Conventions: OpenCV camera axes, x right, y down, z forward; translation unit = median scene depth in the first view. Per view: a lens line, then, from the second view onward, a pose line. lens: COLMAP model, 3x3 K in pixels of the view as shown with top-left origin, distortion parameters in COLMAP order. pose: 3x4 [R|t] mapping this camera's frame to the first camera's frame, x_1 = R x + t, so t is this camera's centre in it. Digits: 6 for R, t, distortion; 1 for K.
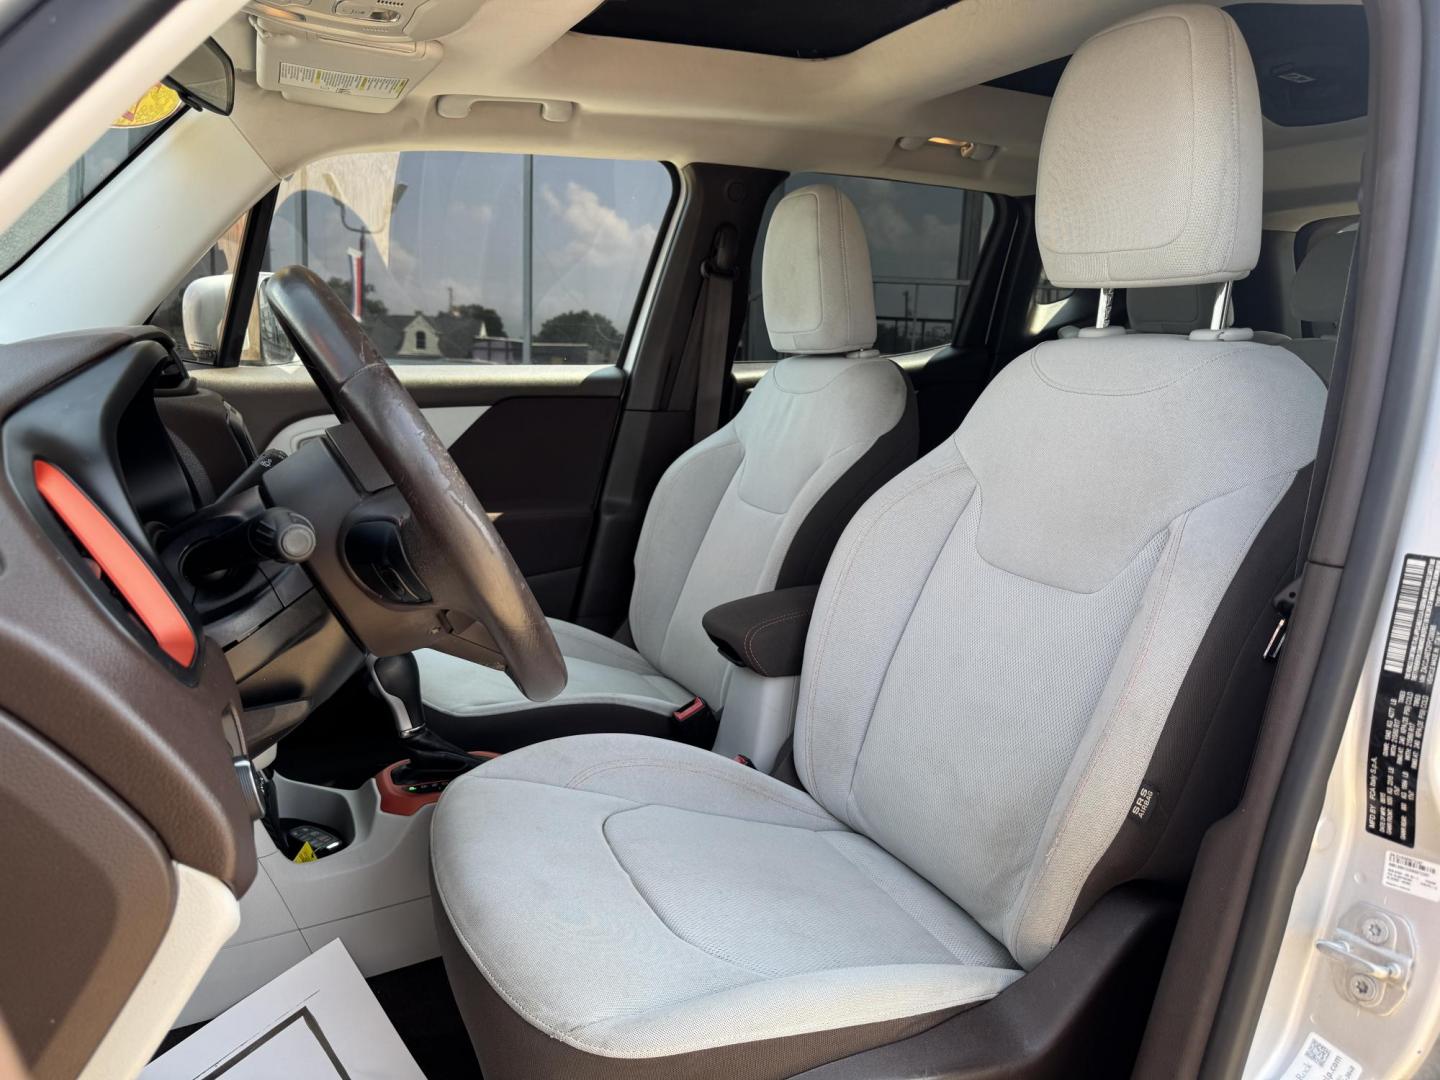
lens RADIAL K [[995.6, 0, 722.8], [0, 995.6, 530.2], [0, 0, 1]] dist [0.132132, -0.317494]
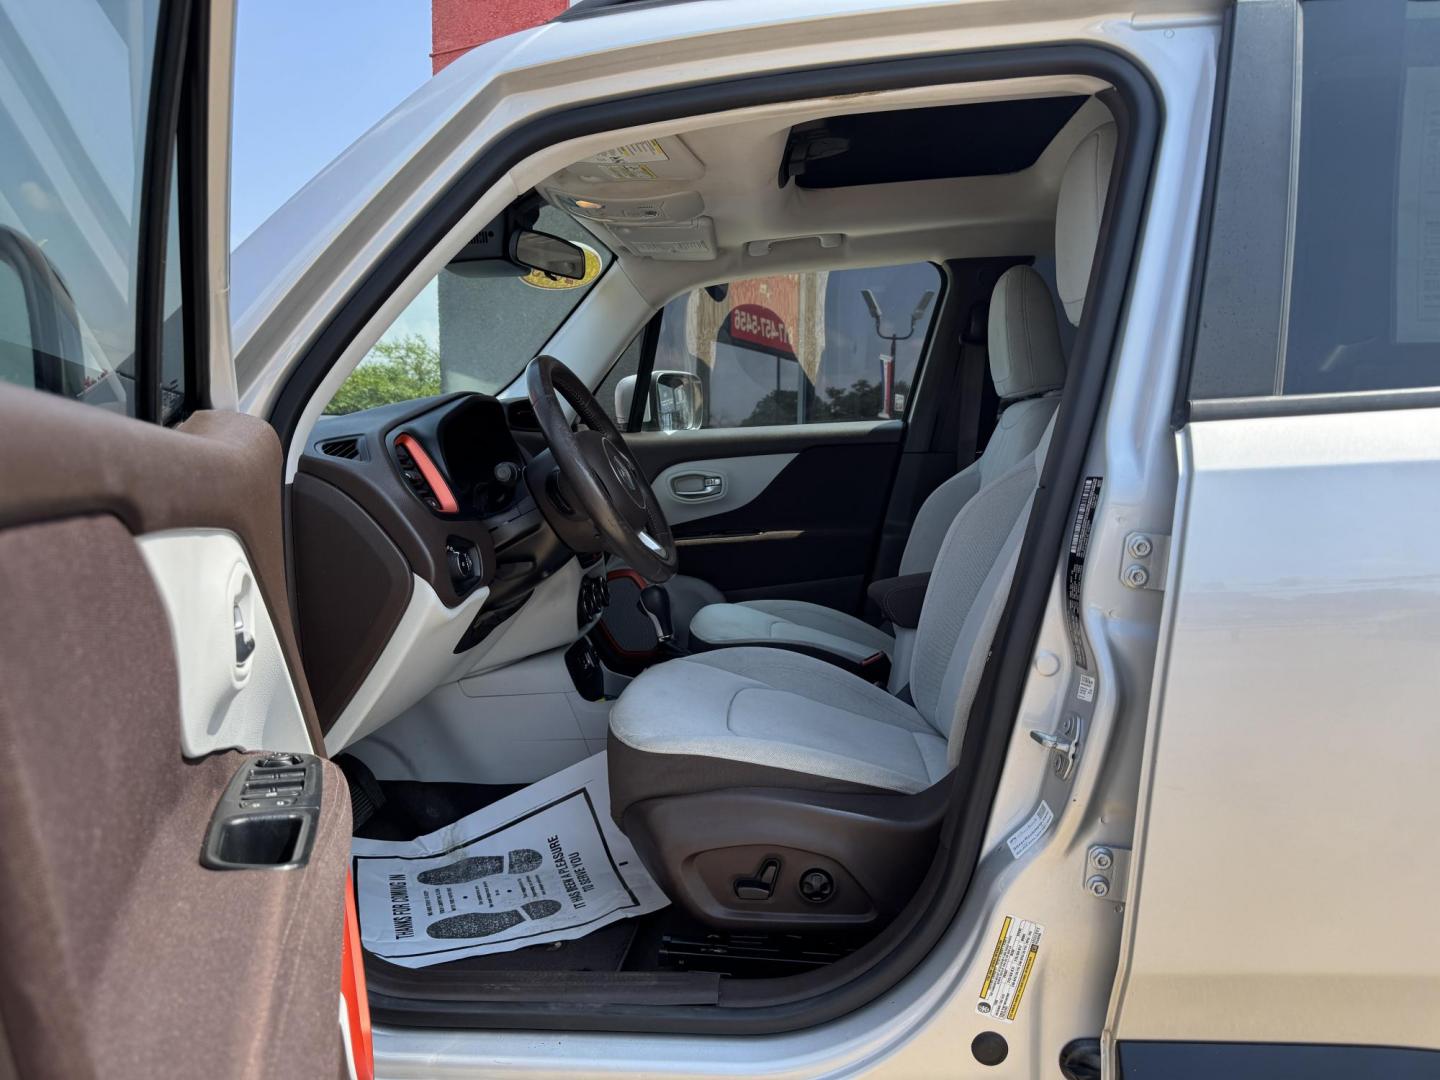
lens RADIAL K [[1001.6, 0, 720.0], [0, 1001.6, 540.0], [0, 0, 1]] dist [0.010006, -0.006133]
pose [[0.859263, 0.003112, -0.511525, 0.376247], [-0.045156, 0.996539, -0.069791, 0.095892], [0.509537, 0.083067, 0.856430, -0.220924]]
